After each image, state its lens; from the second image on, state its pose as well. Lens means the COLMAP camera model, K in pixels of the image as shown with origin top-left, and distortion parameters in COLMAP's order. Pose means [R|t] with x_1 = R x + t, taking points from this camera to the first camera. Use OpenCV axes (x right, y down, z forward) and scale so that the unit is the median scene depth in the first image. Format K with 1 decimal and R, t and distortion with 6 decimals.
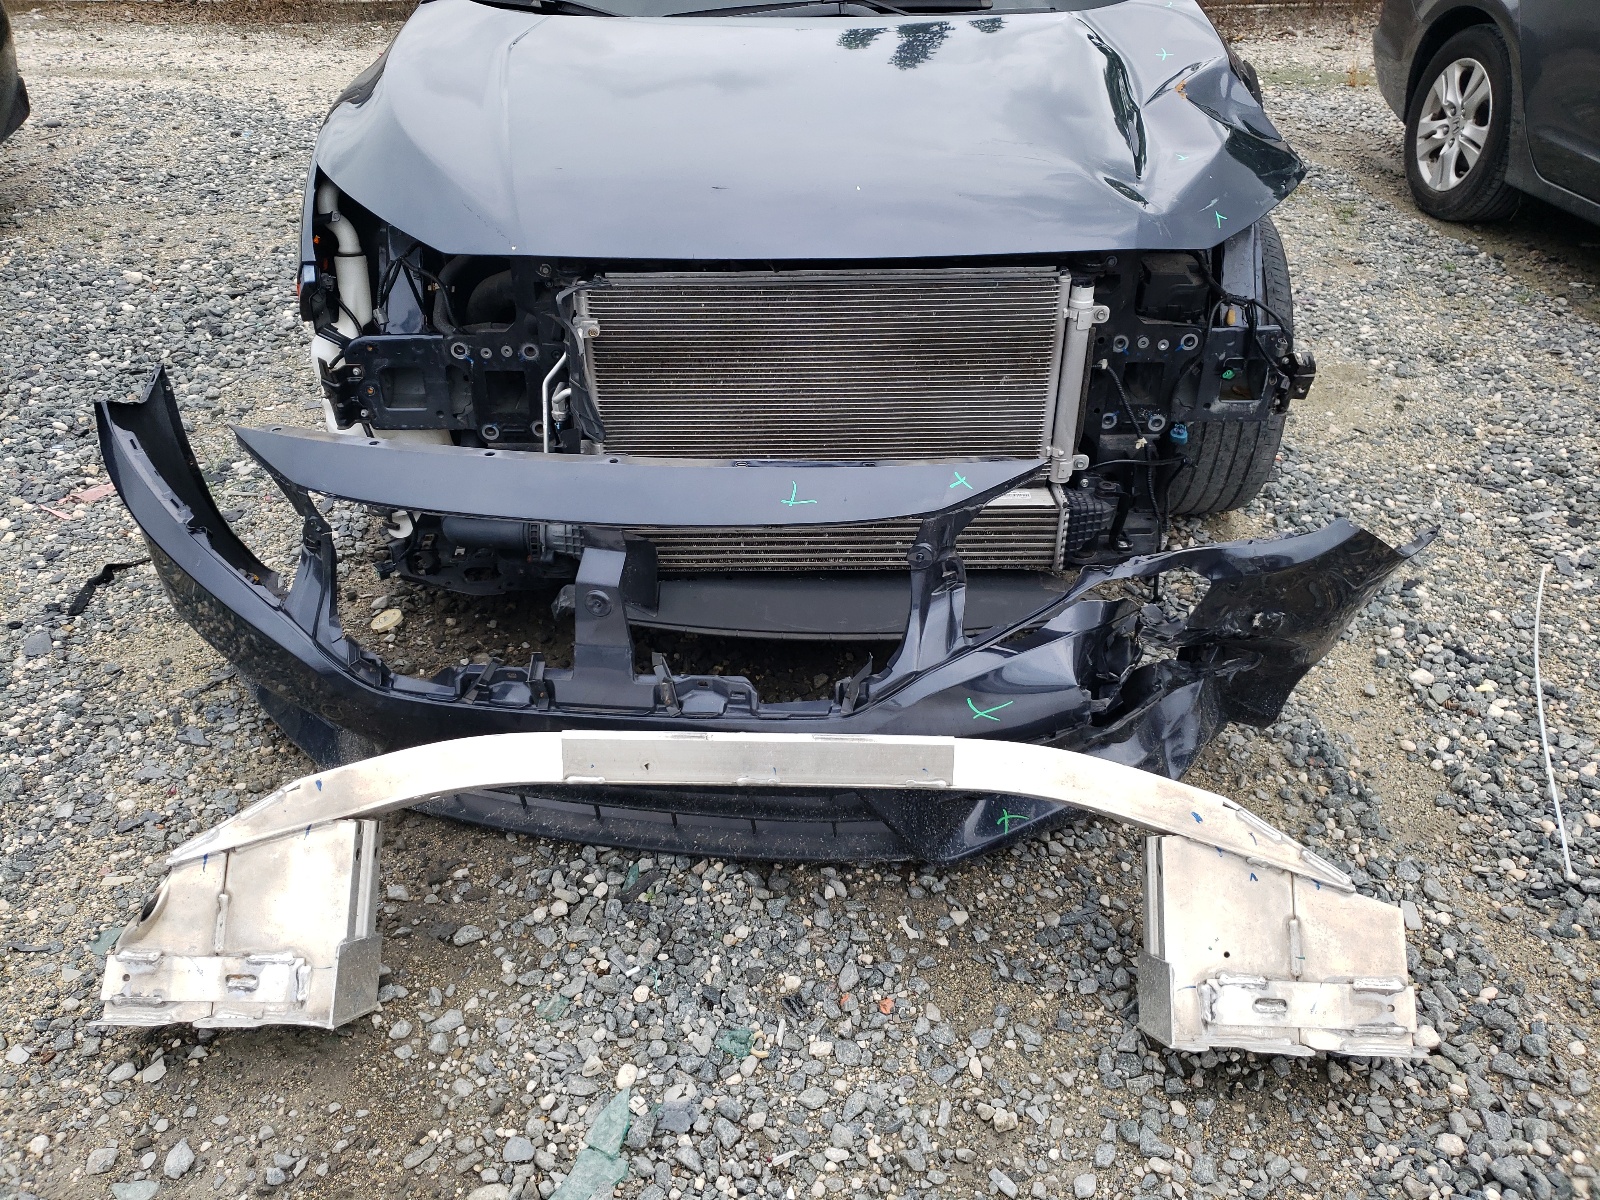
lens RADIAL K [[1200.0, 0, 800.0], [0, 1200.0, 600.0], [0, 0, 1]] dist [0.011234, 0.004960]
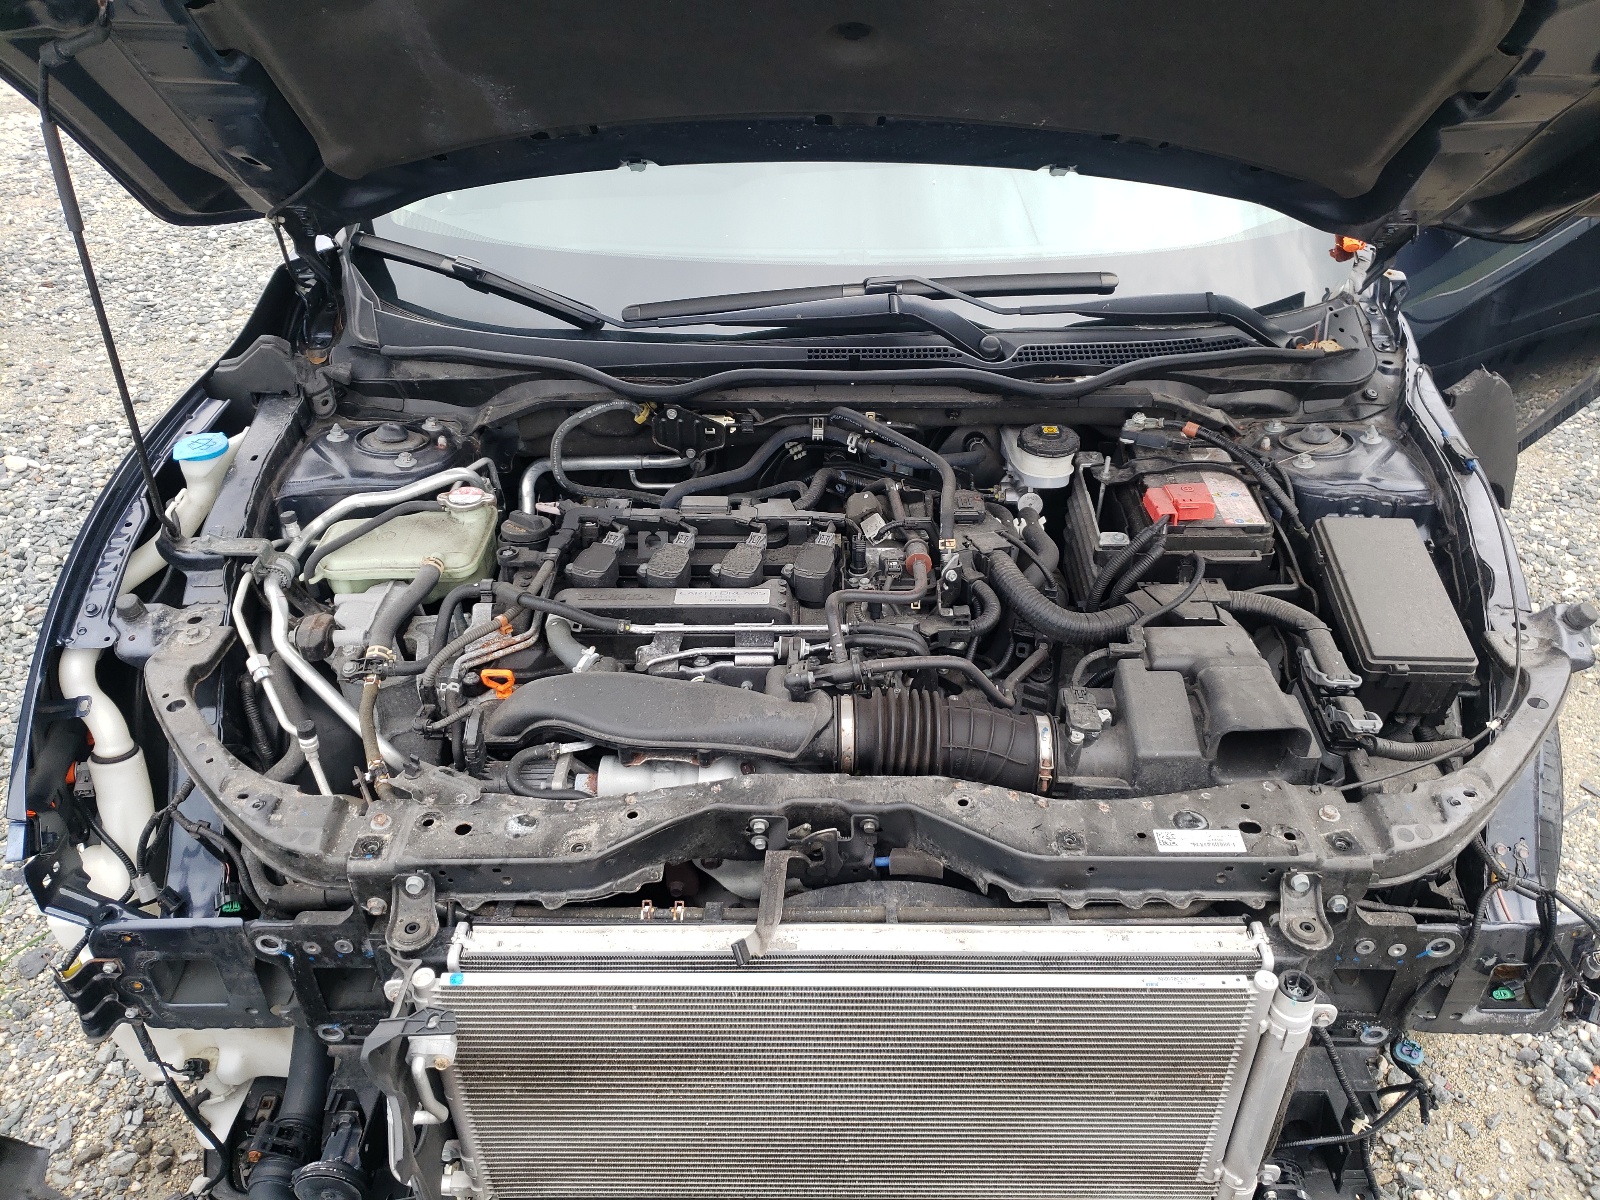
lens RADIAL K [[1192.0, 0, 800.0], [0, 1192.0, 600.0], [0, 0, 1]] dist [0.036202, 0.001466]
pose [[0.999106, 0.021946, -0.036144, 0.014183], [-0.020518, 0.999013, 0.039406, -0.418474], [0.036973, -0.038629, 0.998569, 0.385219]]
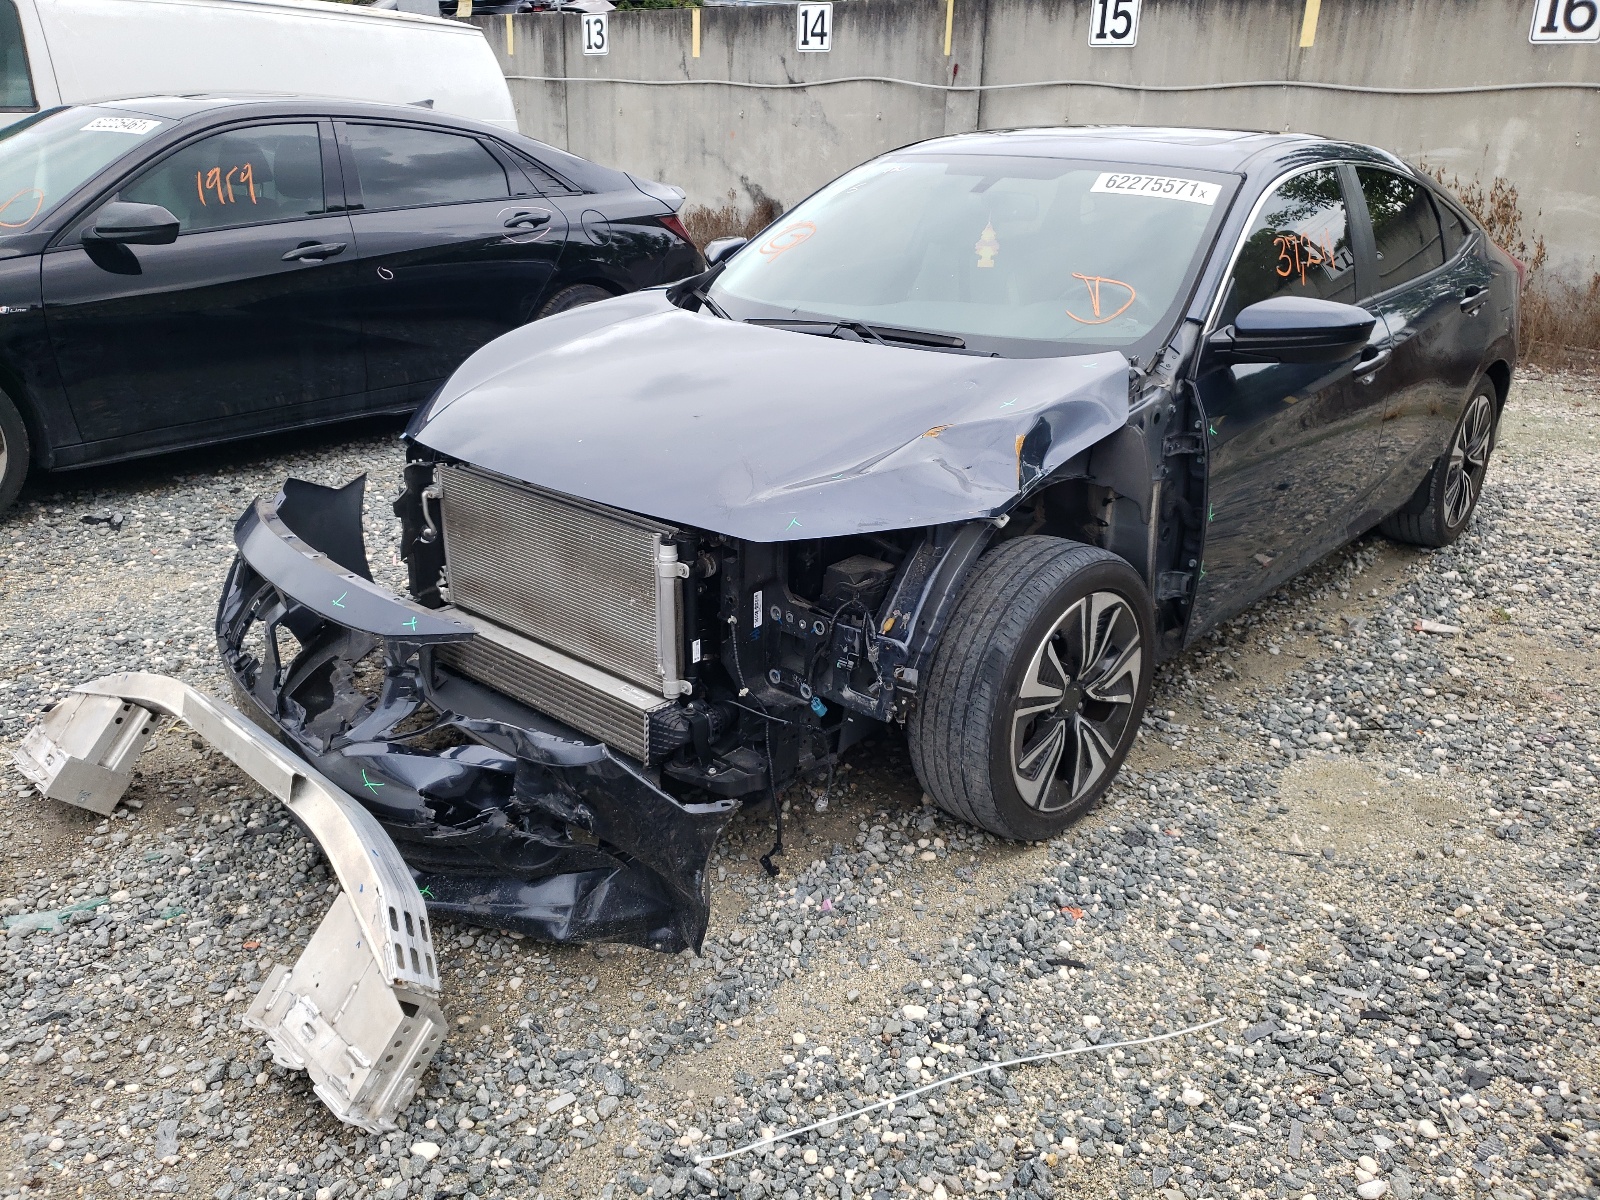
lens RADIAL K [[1192.0, 0, 800.0], [0, 1192.0, 600.0], [0, 0, 1]] dist [0.036202, 0.001466]
pose [[0.751311, 0.274339, -0.600225, 0.975282], [-0.388143, 0.919255, -0.065690, -0.154195], [0.533739, 0.282326, 0.797129, 0.067747]]
